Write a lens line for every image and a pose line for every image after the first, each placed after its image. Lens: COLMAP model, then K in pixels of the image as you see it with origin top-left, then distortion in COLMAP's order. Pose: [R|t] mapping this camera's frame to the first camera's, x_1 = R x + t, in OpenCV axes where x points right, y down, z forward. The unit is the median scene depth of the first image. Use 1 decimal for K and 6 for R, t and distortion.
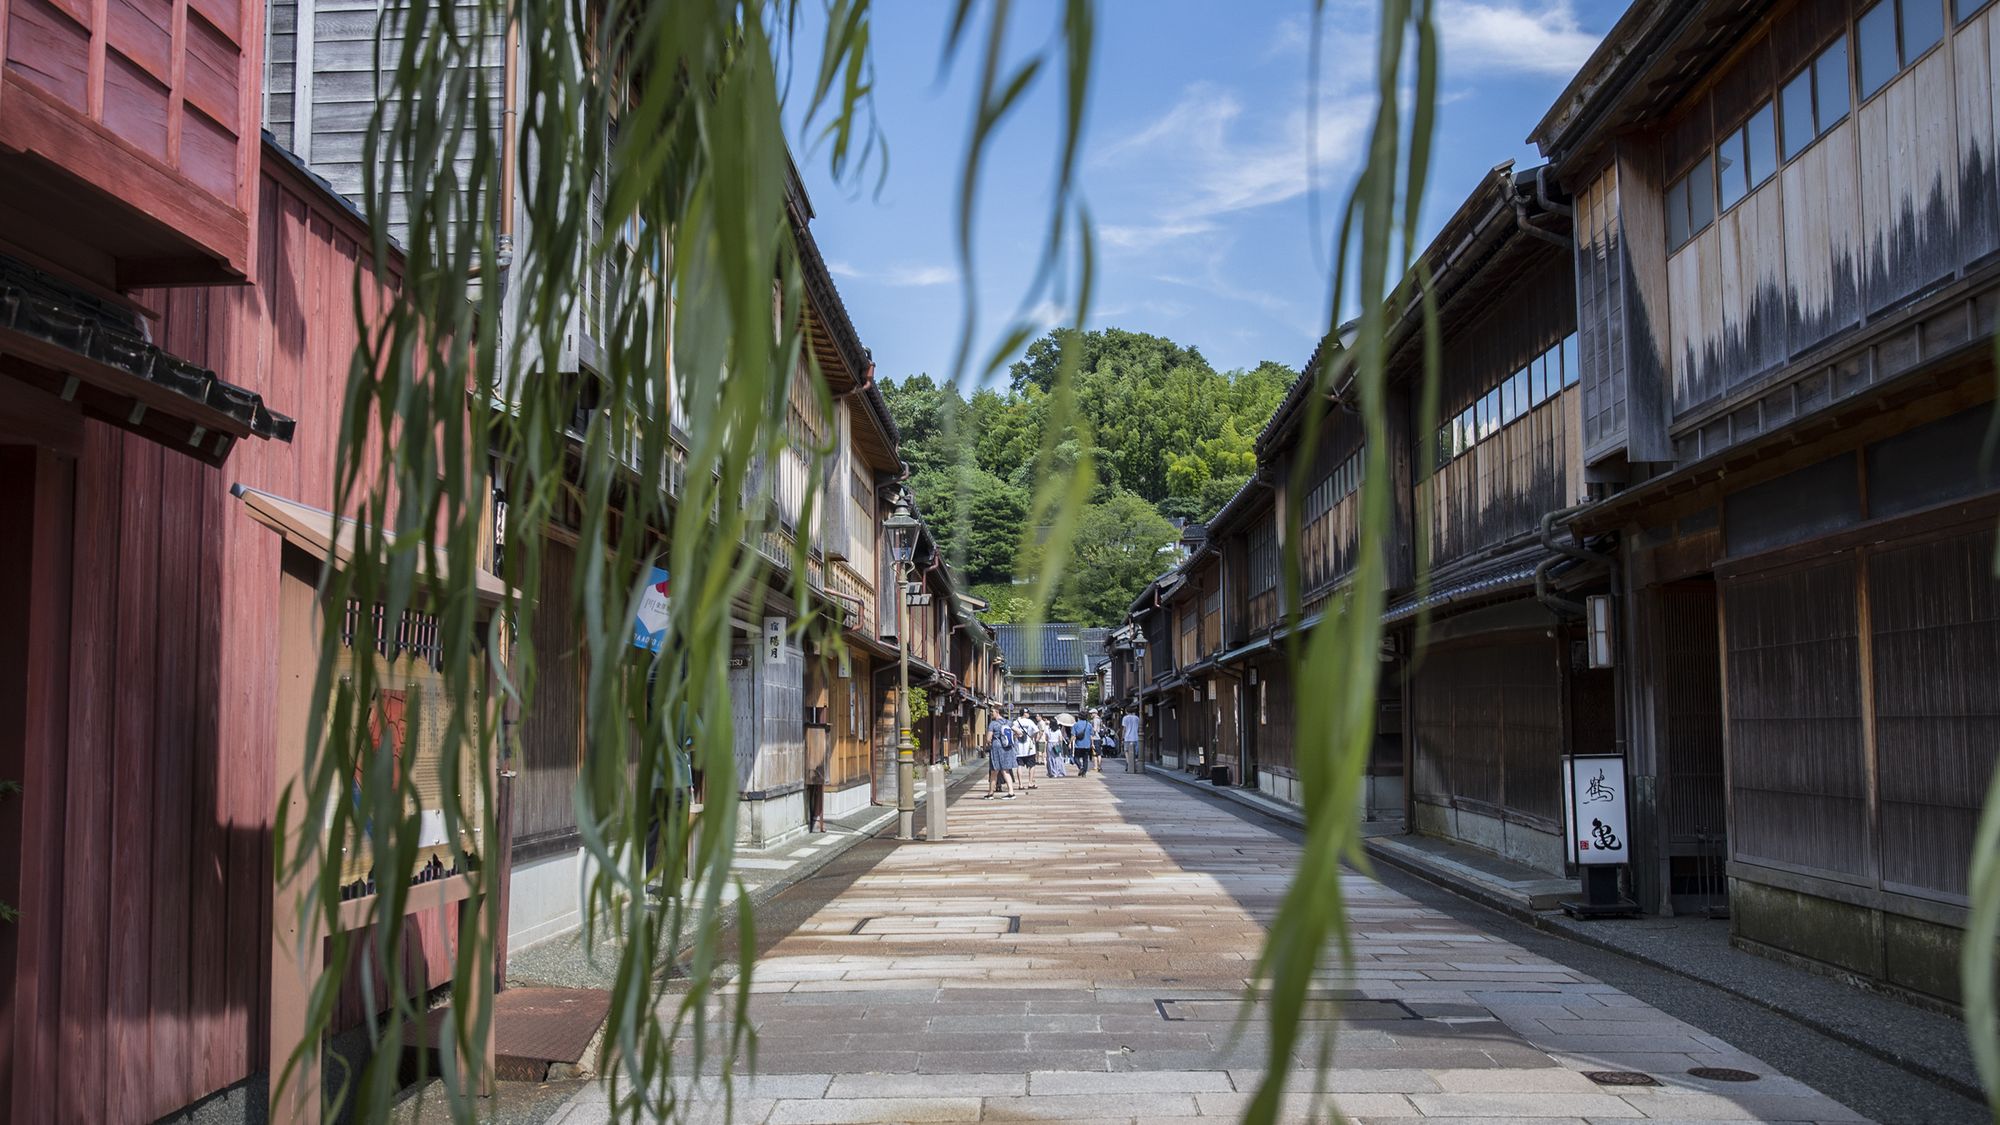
lens RADIAL K [[1774.2, 0, 910.0], [0, 1774.2, 565.2], [0, 0, 1]] dist [0.001857, 0.012489]
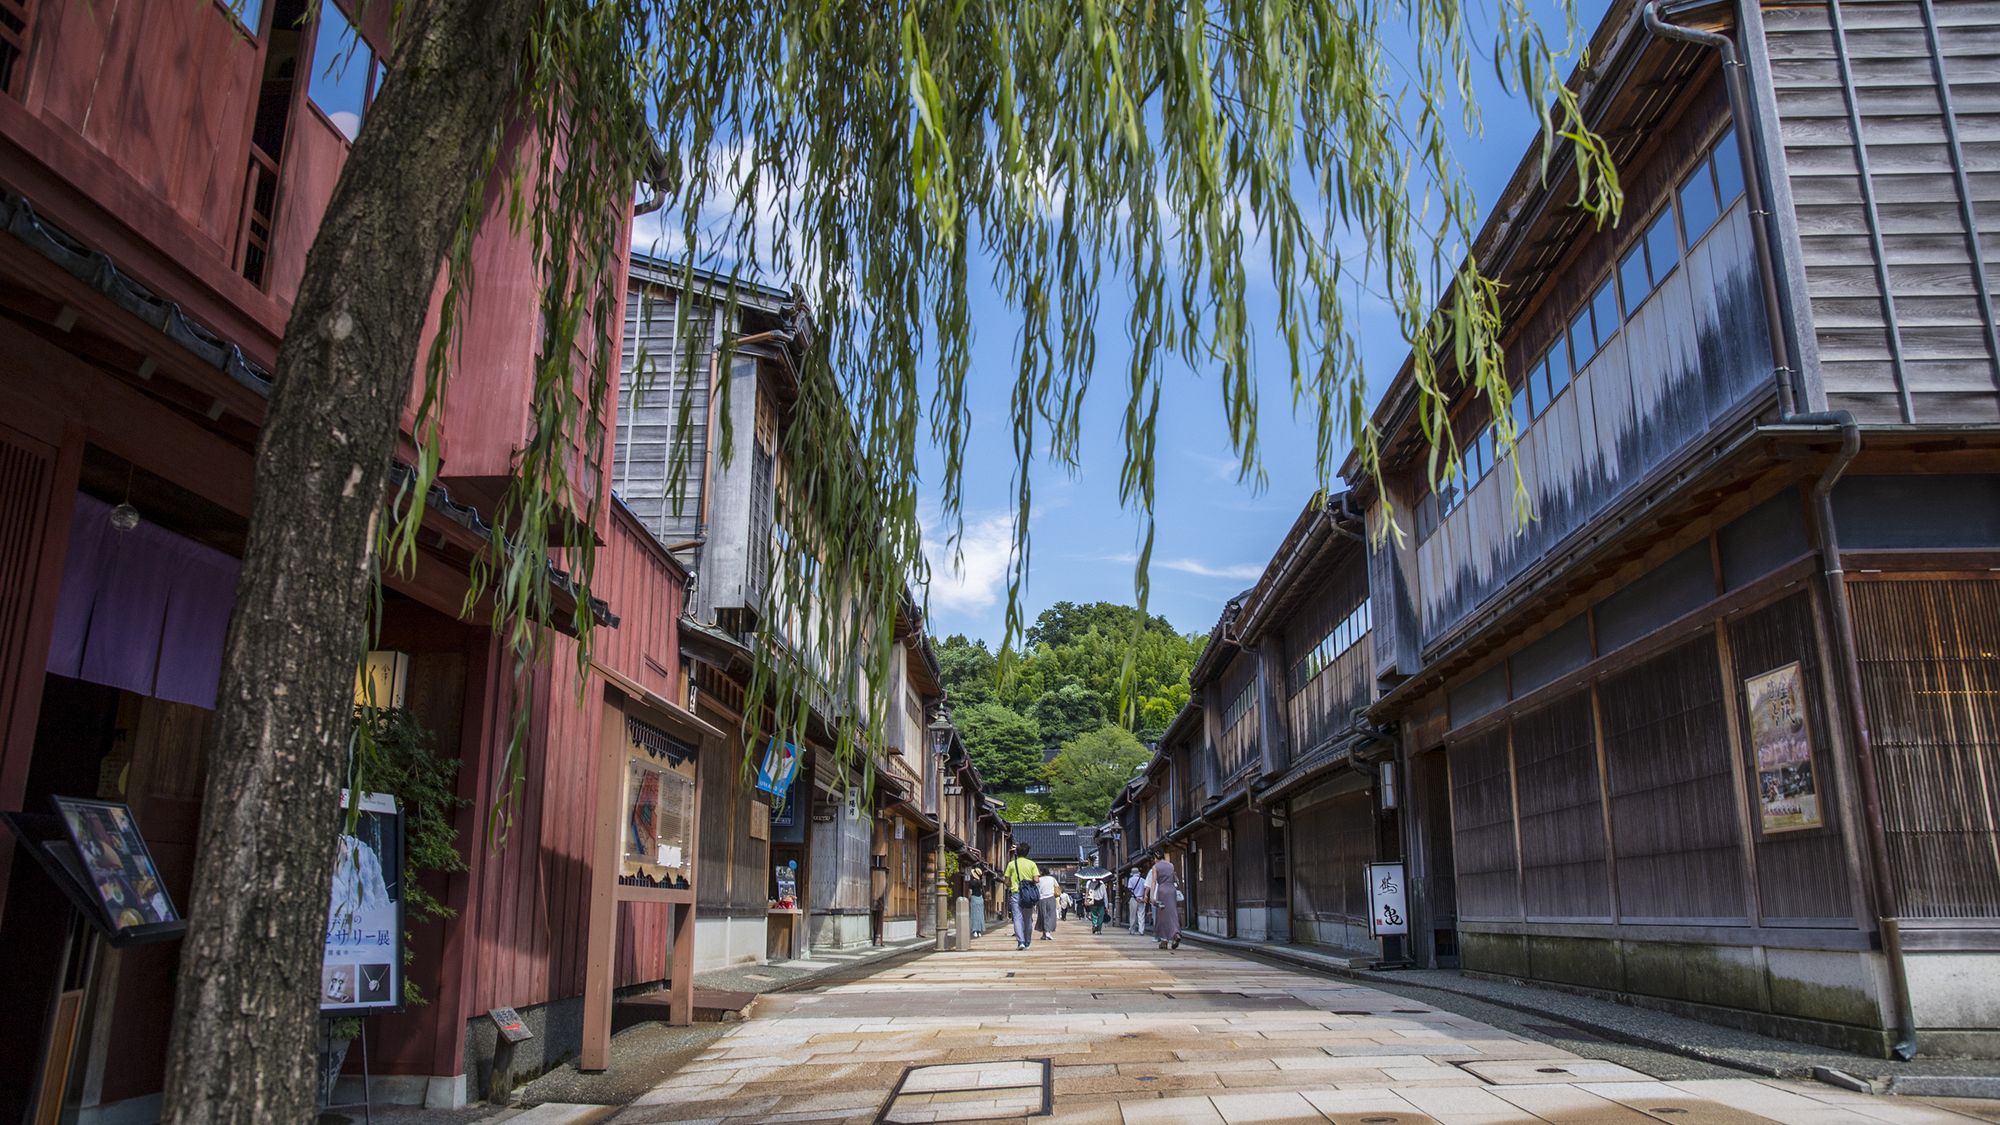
lens RADIAL K [[1373.4, 0, 1000.0], [0, 1373.4, 562.5], [0, 0, 1]] dist [-0.000197, -0.000042]
pose [[0.999316, 0.011366, 0.035187, 0.002496], [-0.005536, 0.986848, -0.161557, 0.025833], [-0.036560, 0.161251, 0.986236, -0.128766]]
